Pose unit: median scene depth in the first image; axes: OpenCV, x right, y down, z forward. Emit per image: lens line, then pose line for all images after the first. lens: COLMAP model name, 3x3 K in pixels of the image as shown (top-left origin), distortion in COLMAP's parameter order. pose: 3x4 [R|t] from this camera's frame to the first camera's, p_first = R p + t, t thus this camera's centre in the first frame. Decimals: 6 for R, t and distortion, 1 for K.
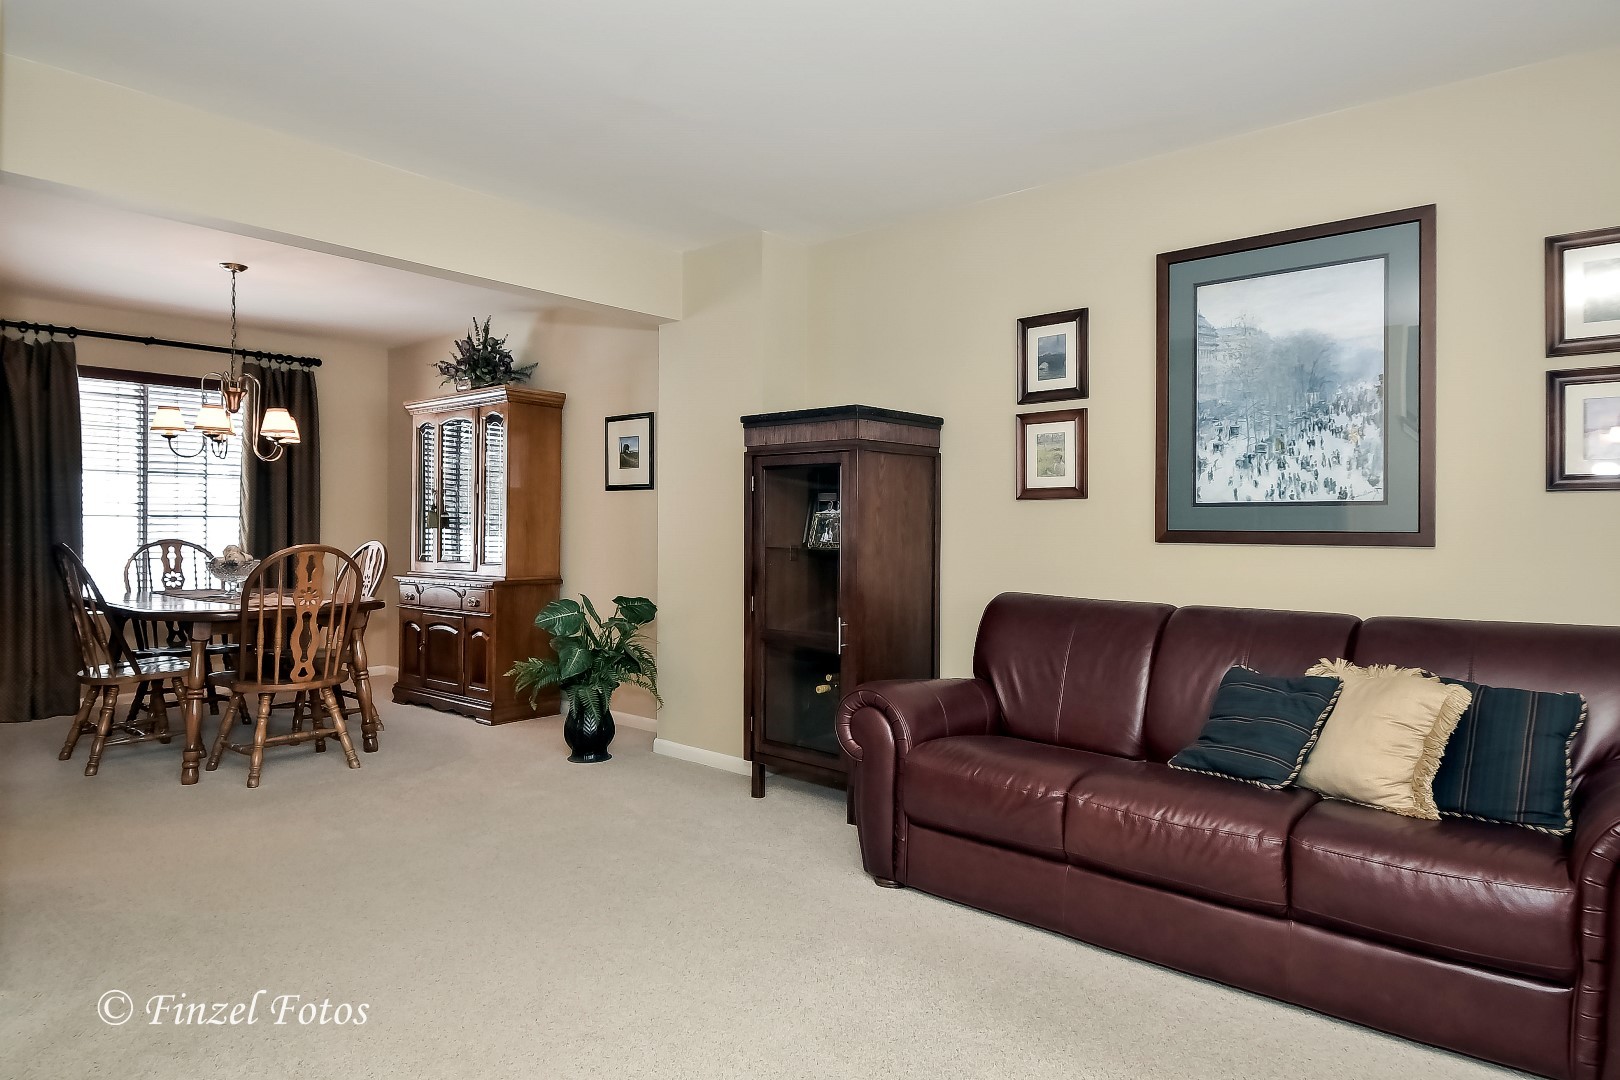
lens RADIAL K [[919.5, 0, 813.5], [0, 919.5, 531.7], [0, 0, 1]] dist [0.022795, -0.043570]
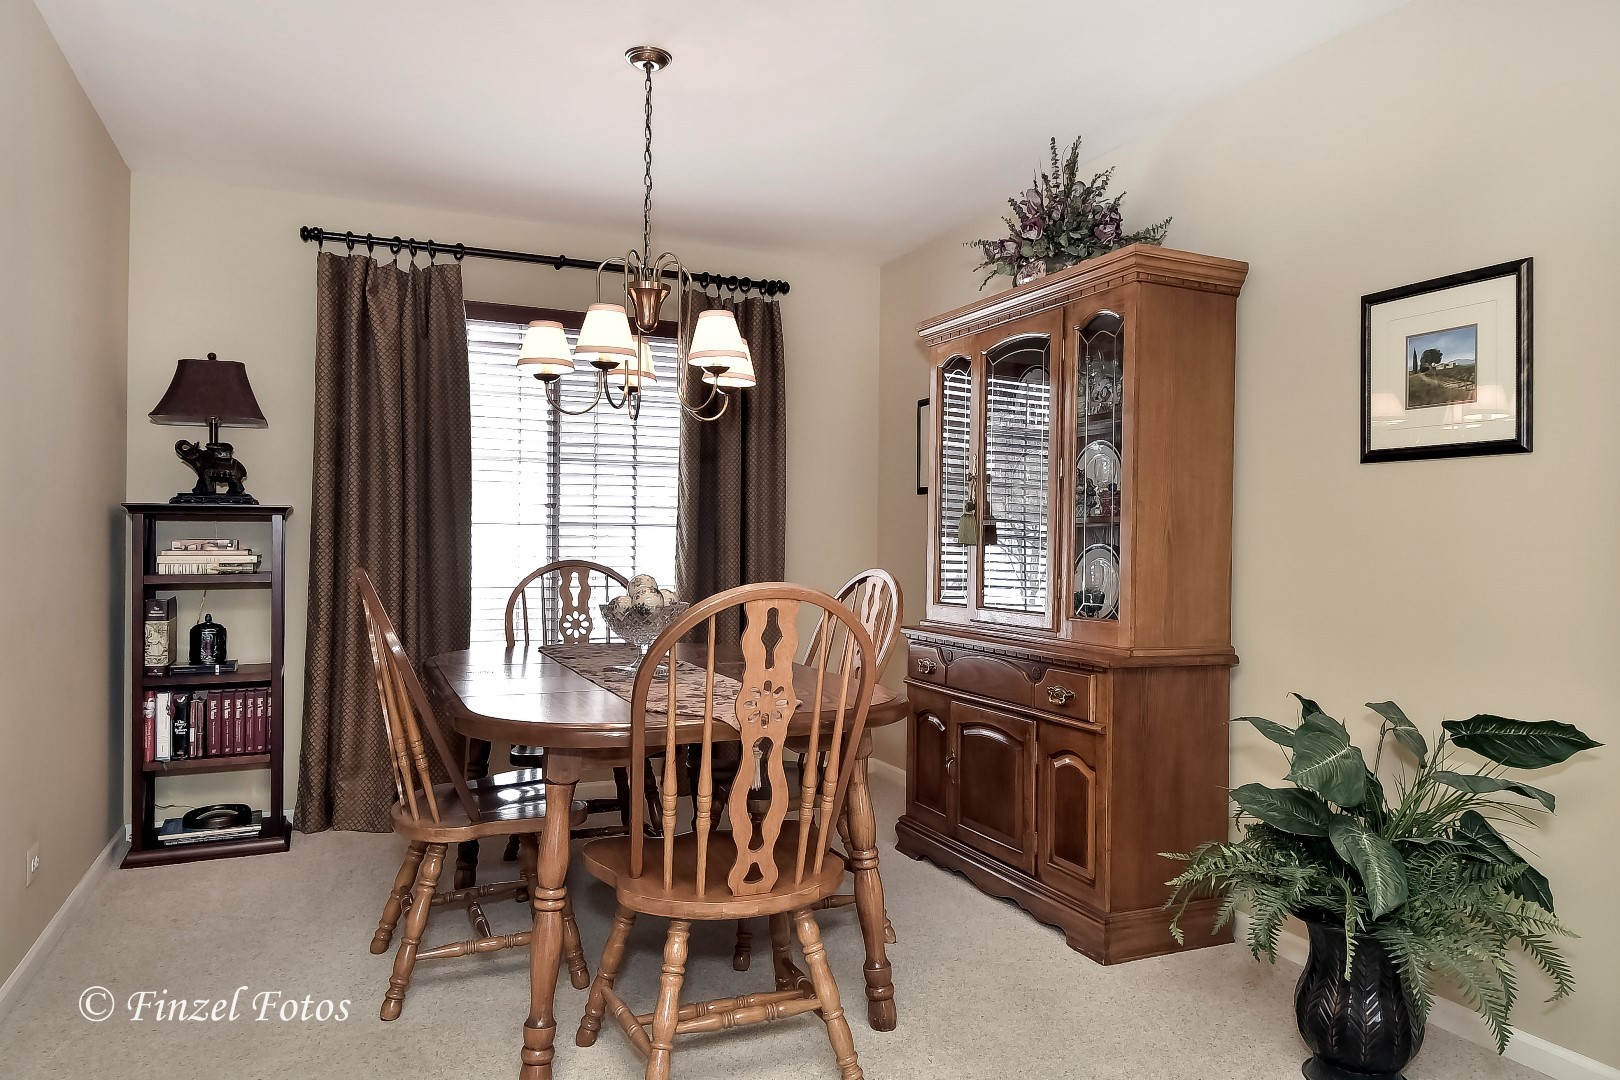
lens RADIAL K [[1039.6, 0, 810.0], [0, 1039.6, 540.0], [0, 0, 1]] dist [0.000555, -0.000099]
pose [[0.894653, 0.004779, -0.446737, -0.239025], [-0.008067, 0.999953, -0.005457, -0.002840], [0.446690, 0.008486, 0.894649, 0.438637]]
